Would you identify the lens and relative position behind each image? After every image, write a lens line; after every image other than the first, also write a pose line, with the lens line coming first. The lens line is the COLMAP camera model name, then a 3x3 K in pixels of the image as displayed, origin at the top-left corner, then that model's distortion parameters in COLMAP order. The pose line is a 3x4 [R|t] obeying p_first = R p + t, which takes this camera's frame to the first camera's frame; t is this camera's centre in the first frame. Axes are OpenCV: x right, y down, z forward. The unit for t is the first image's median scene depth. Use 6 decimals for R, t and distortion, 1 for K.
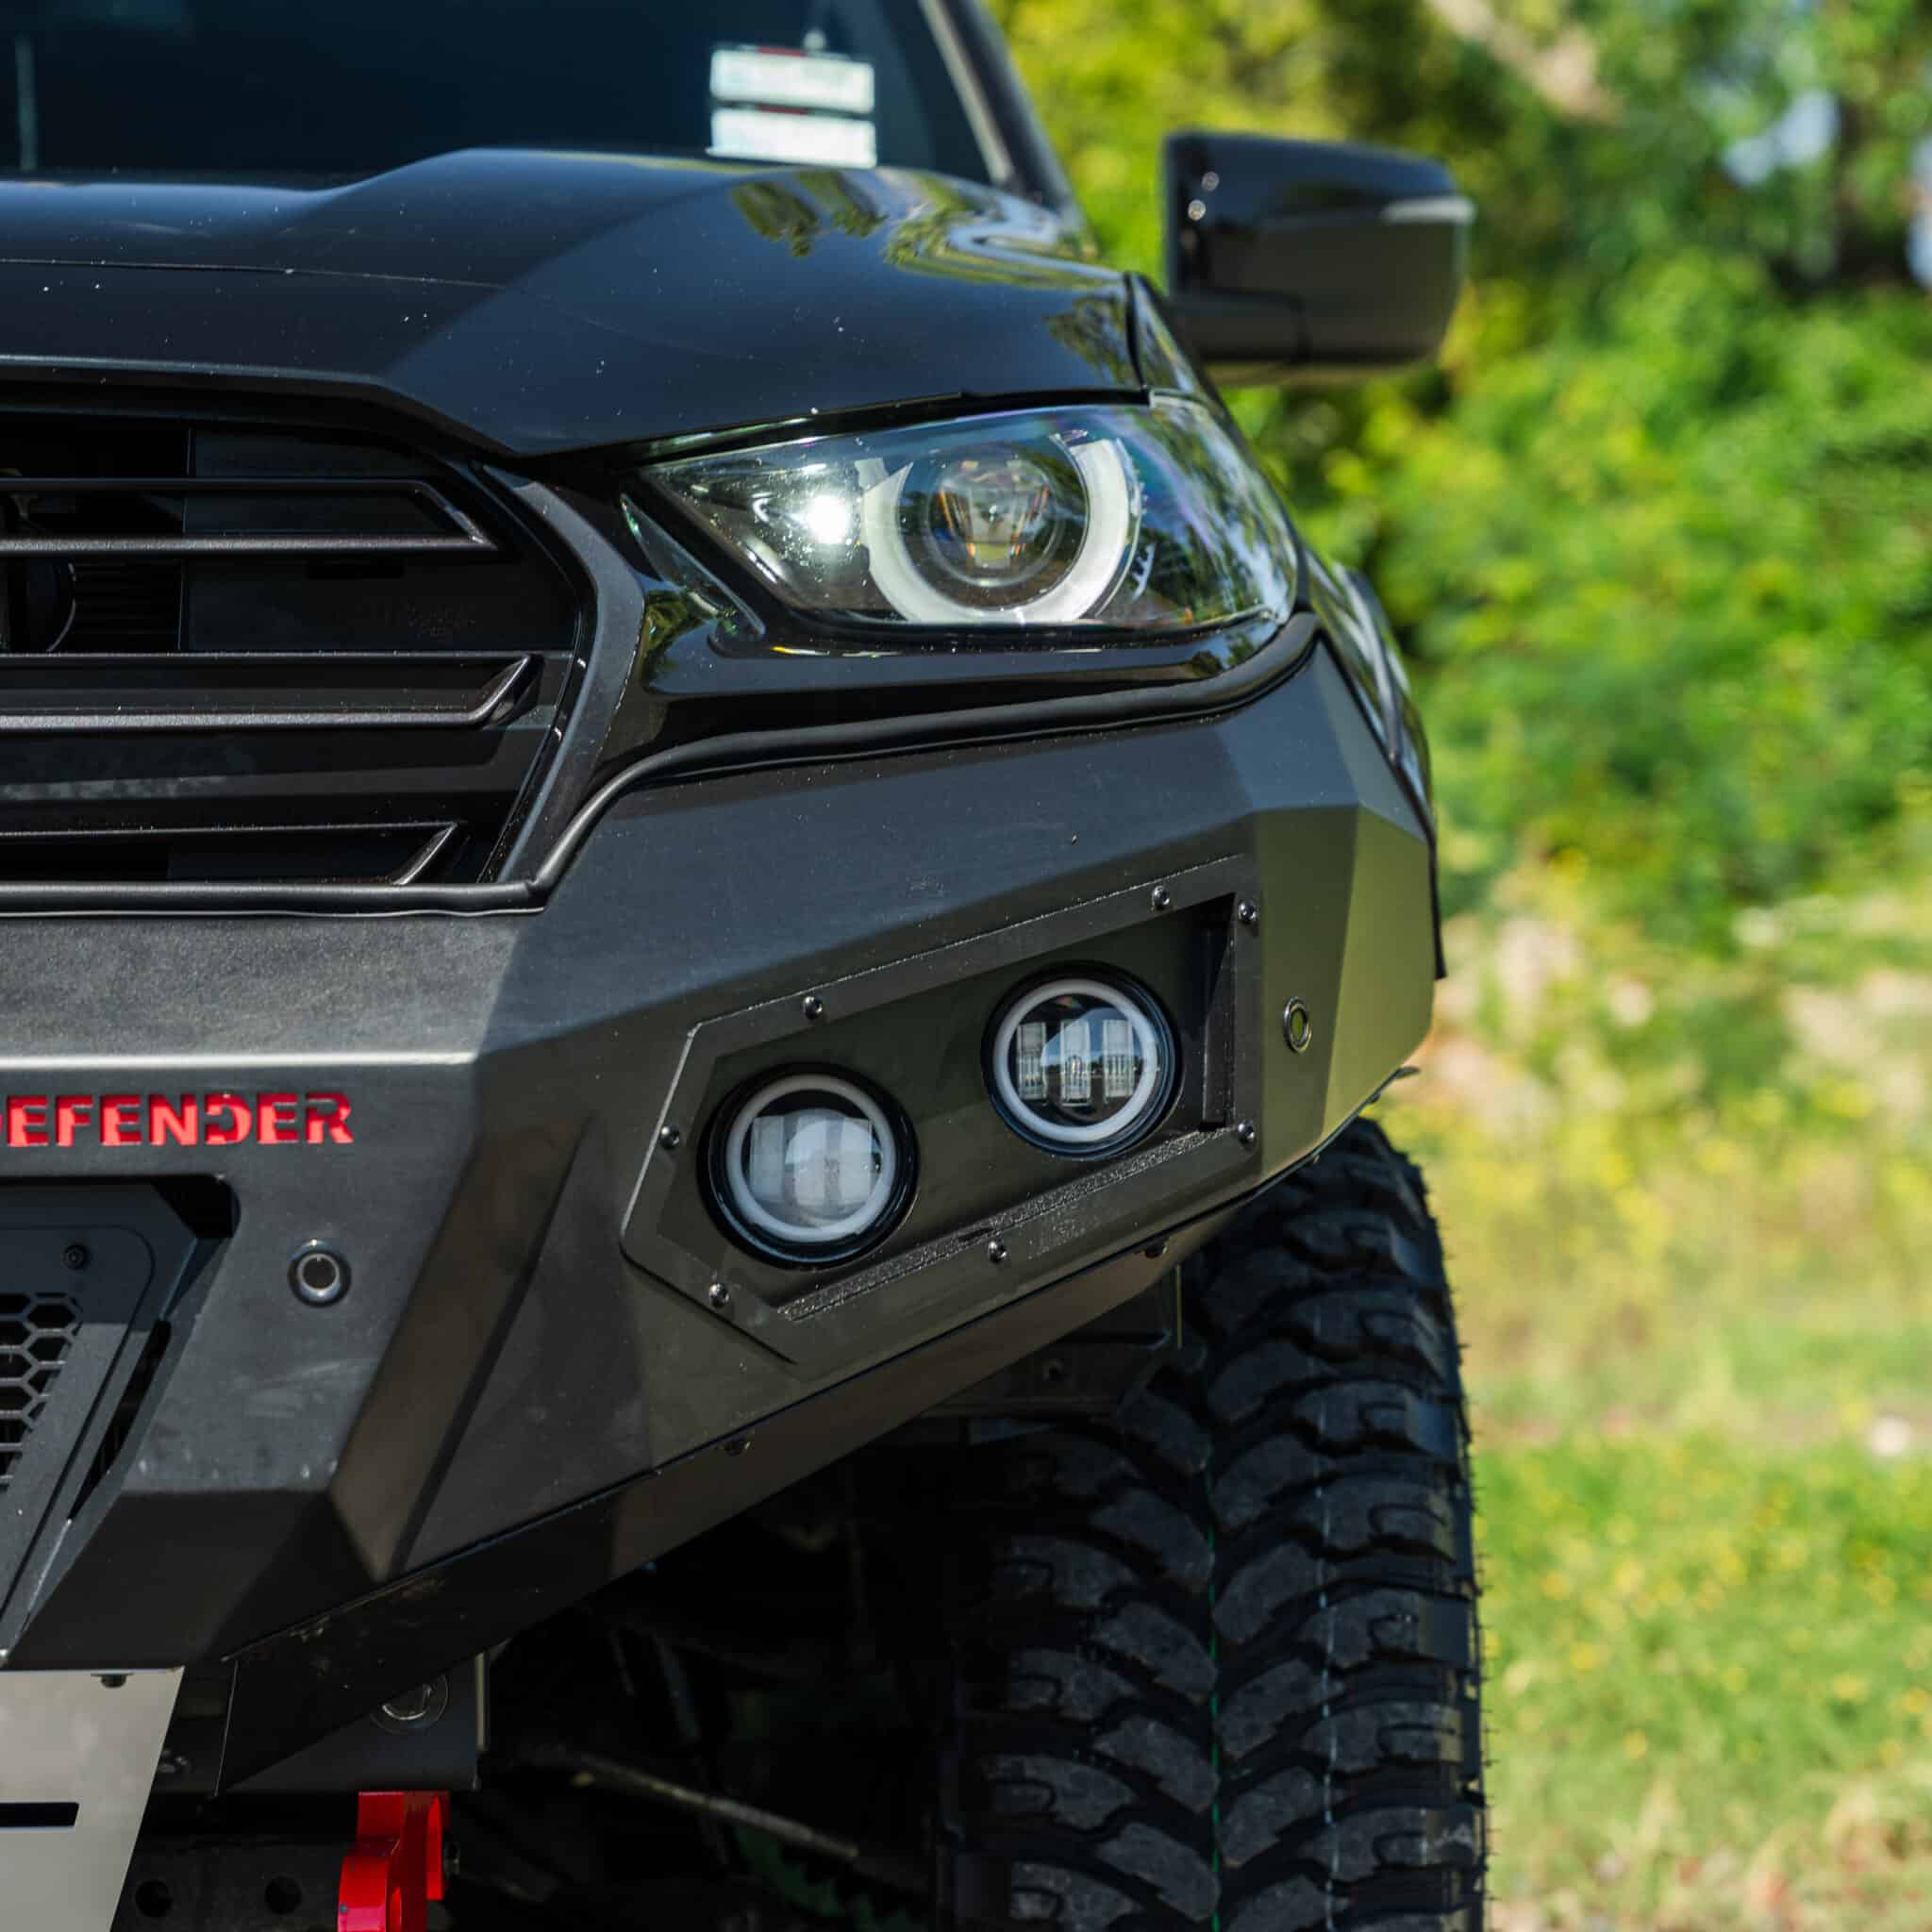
lens RADIAL K [[5630.7, 0, 966.0], [0, 5630.7, 966.0], [0, 0, 1]] dist [-0.008267, 0.851381]
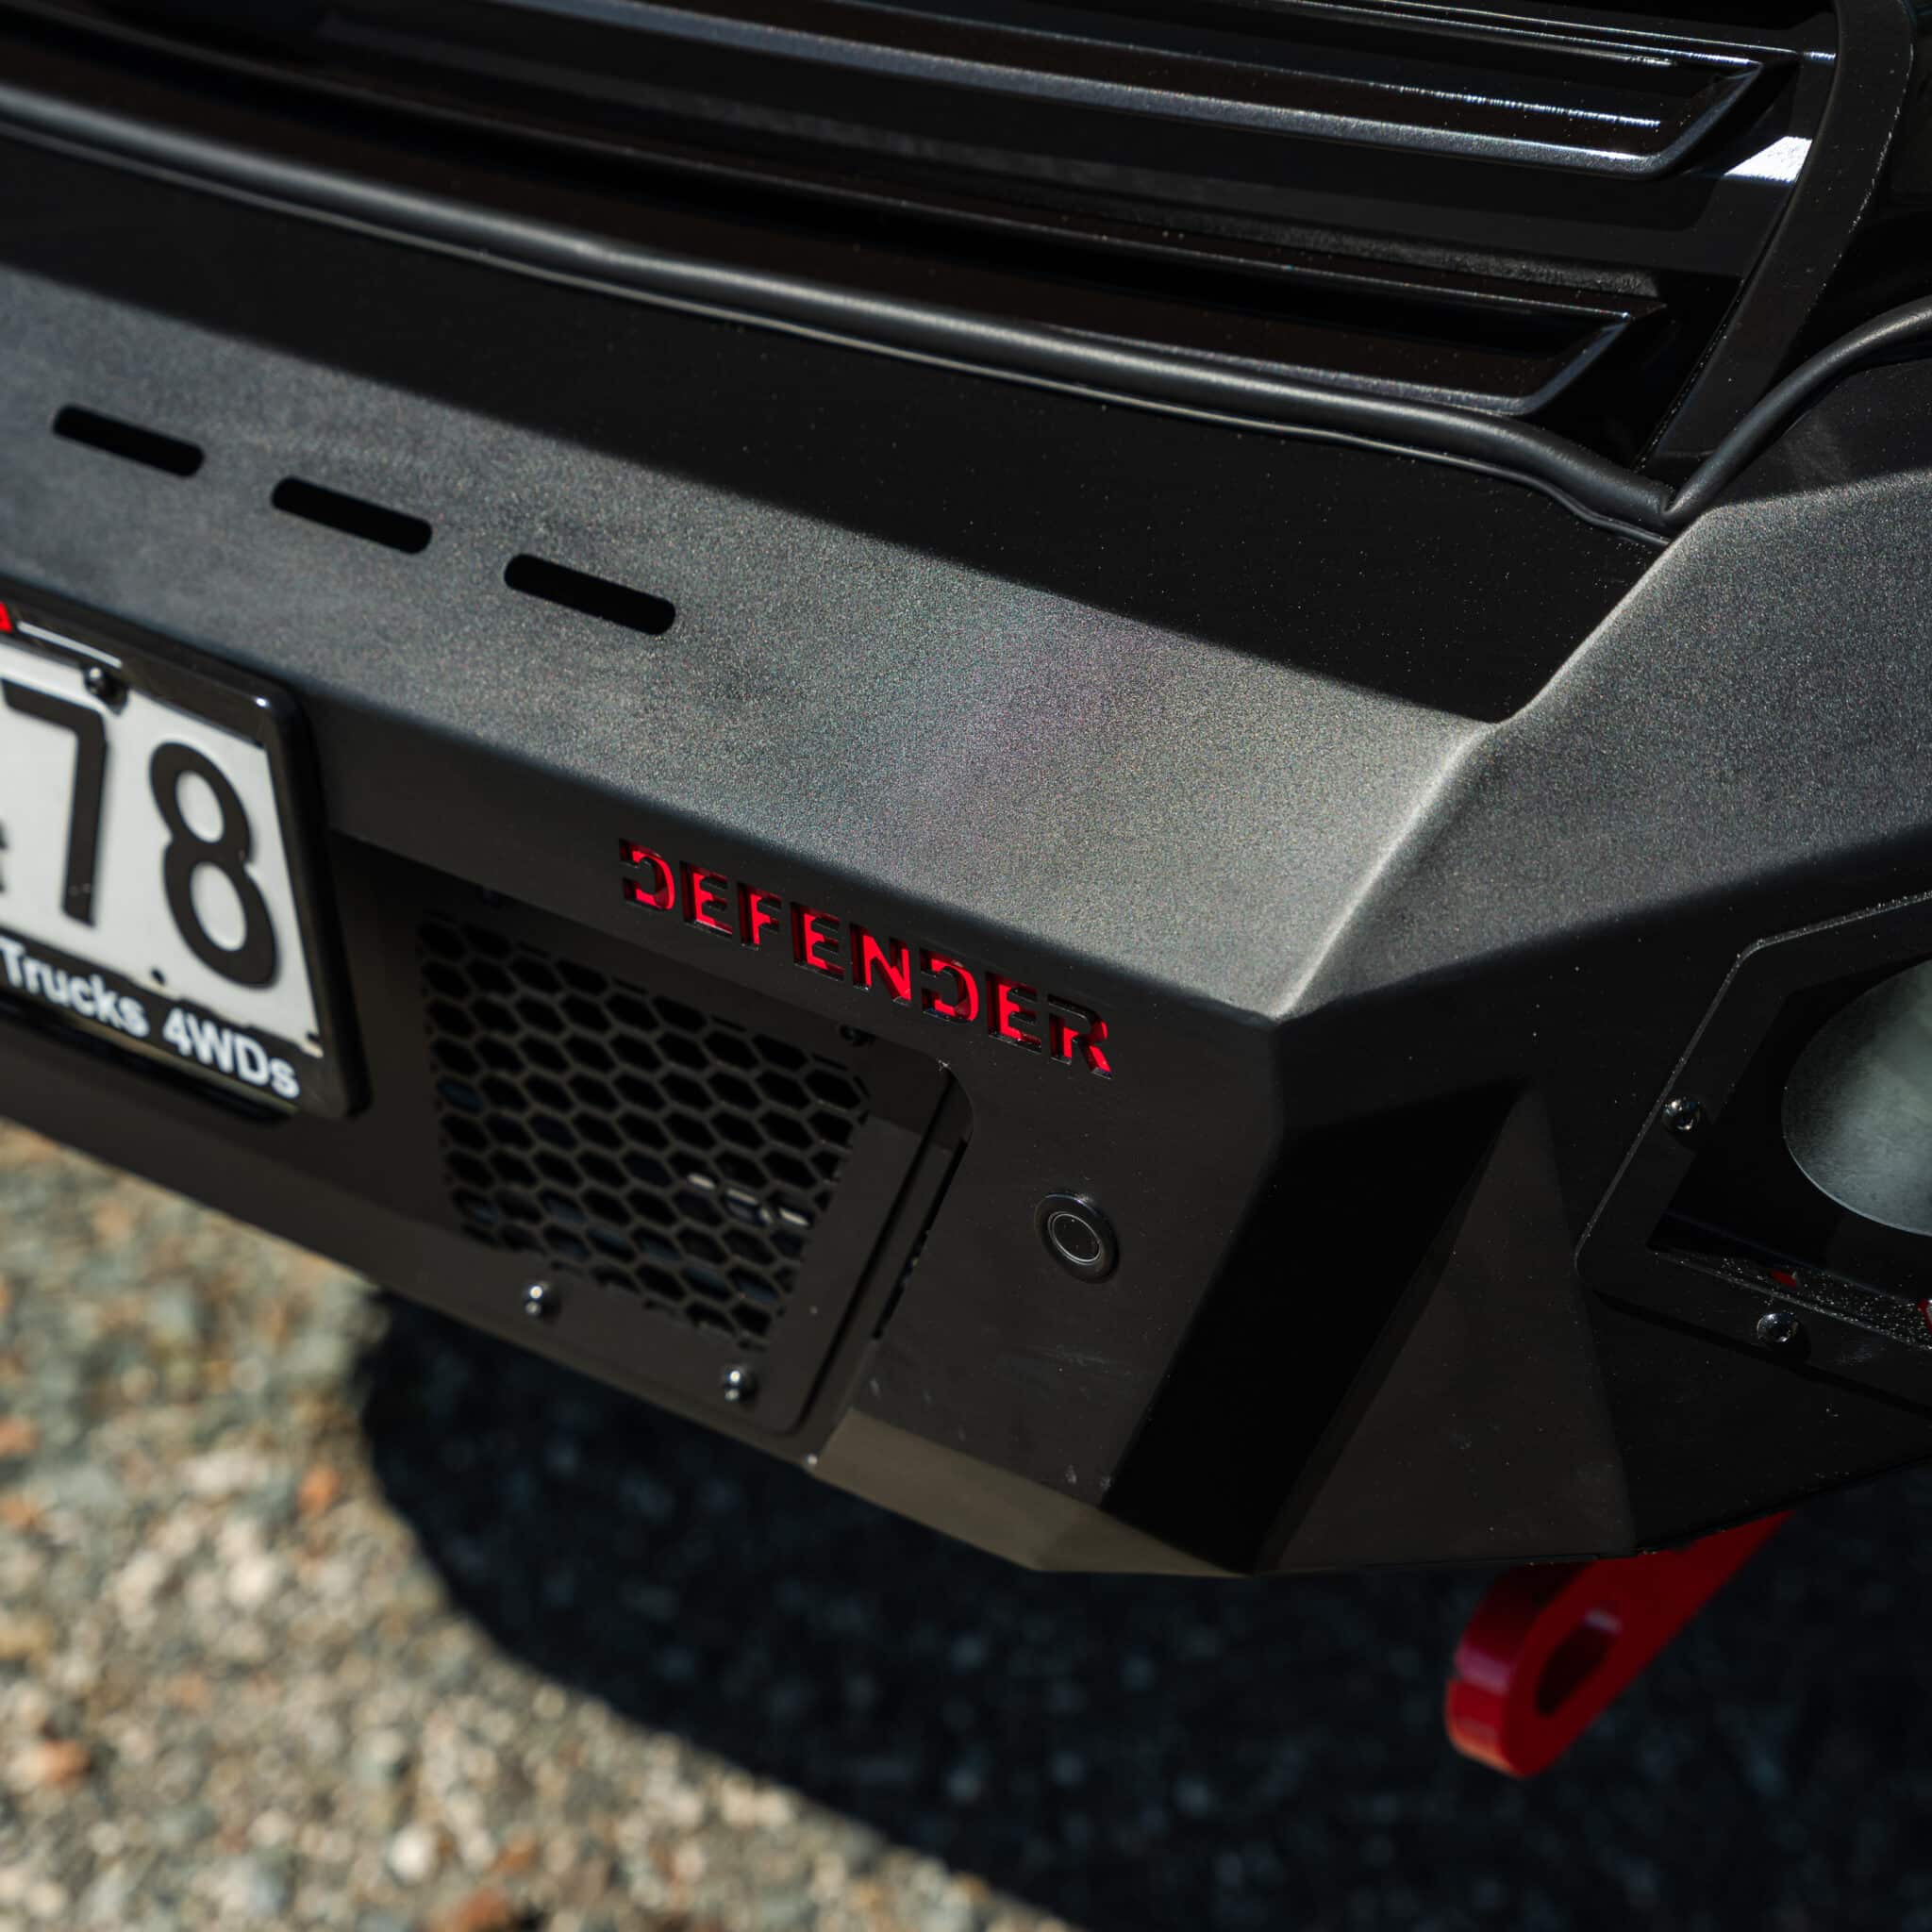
lens RADIAL K [[5147.7, 0, 963.8], [0, 5147.7, 894.9], [0, 0, 1]] dist [0.082187, 0.753486]
pose [[0.788015, 0.290399, -0.542863, 0.141027], [0.048078, 0.850044, 0.524513, -0.223225], [0.613775, -0.439424, 0.655886, 0.497534]]
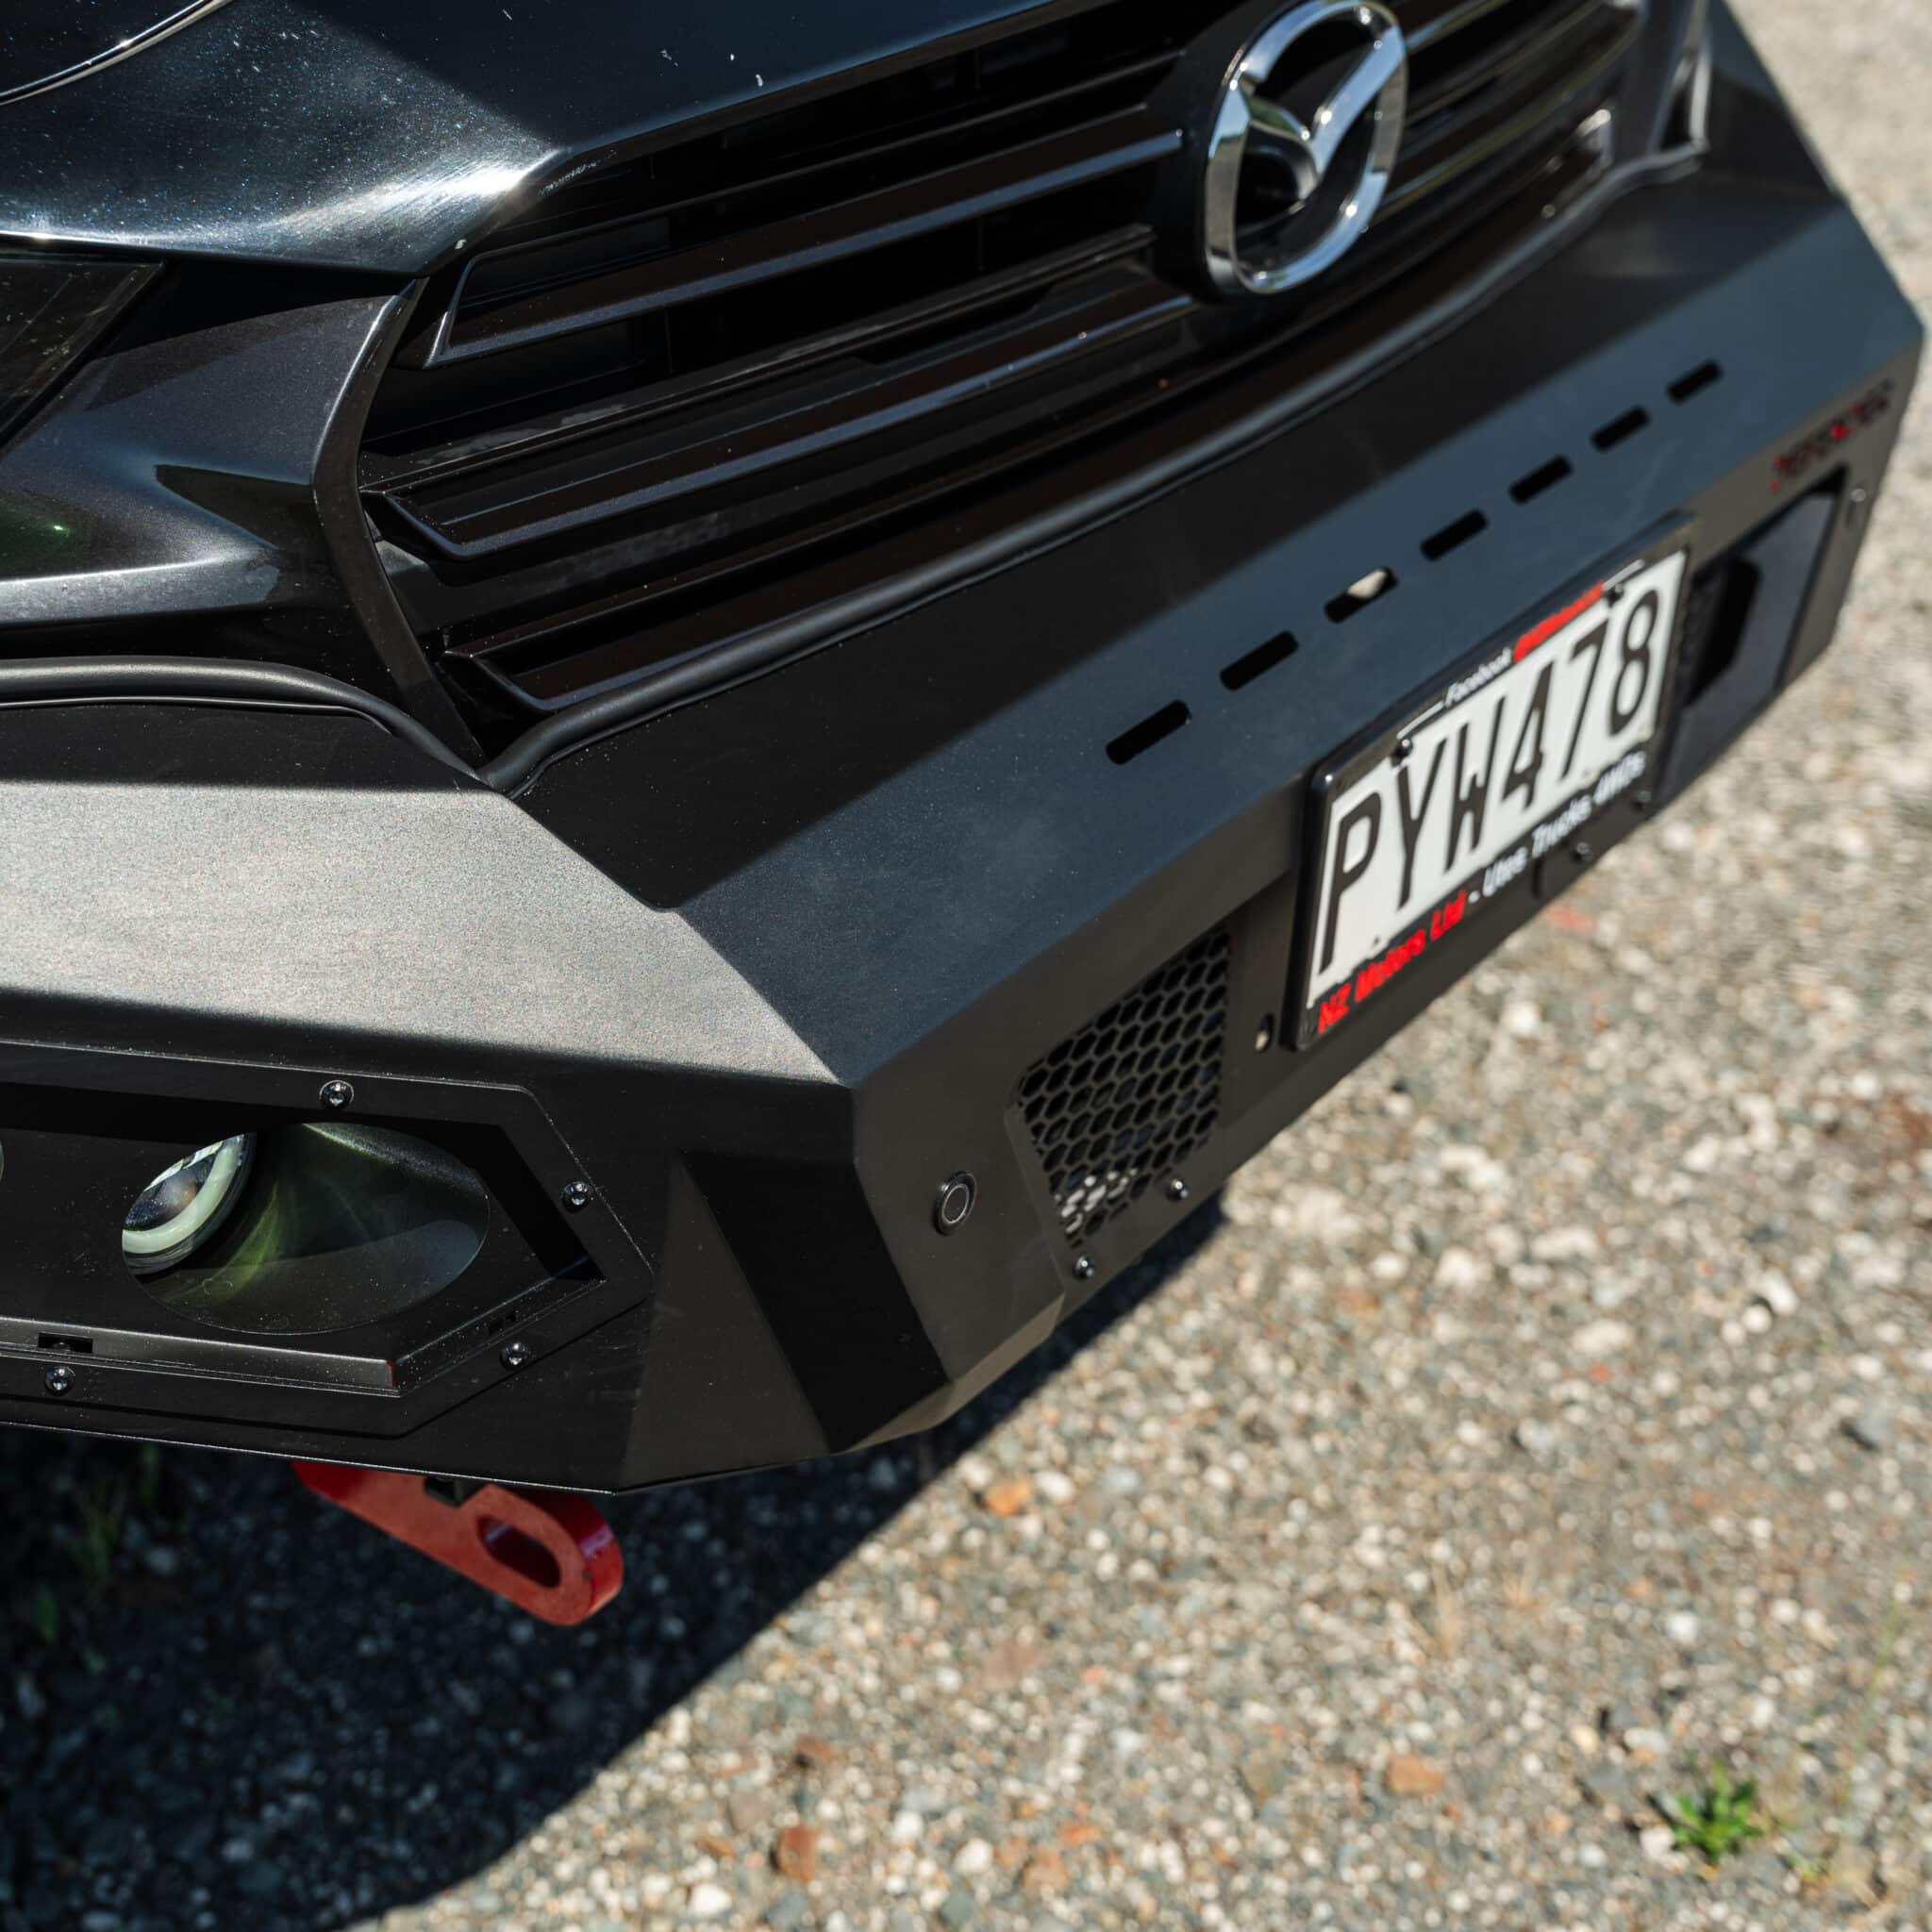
lens RADIAL K [[3320.0, 0, 966.0], [0, 3320.0, 966.0], [0, 0, 1]] dist [0.002187, 0.089169]
pose [[0.584682, -0.387374, 0.712804, -0.701973], [-0.035437, 0.865601, 0.499479, -0.201735], [-0.810488, -0.317296, 0.492373, 0.579790]]
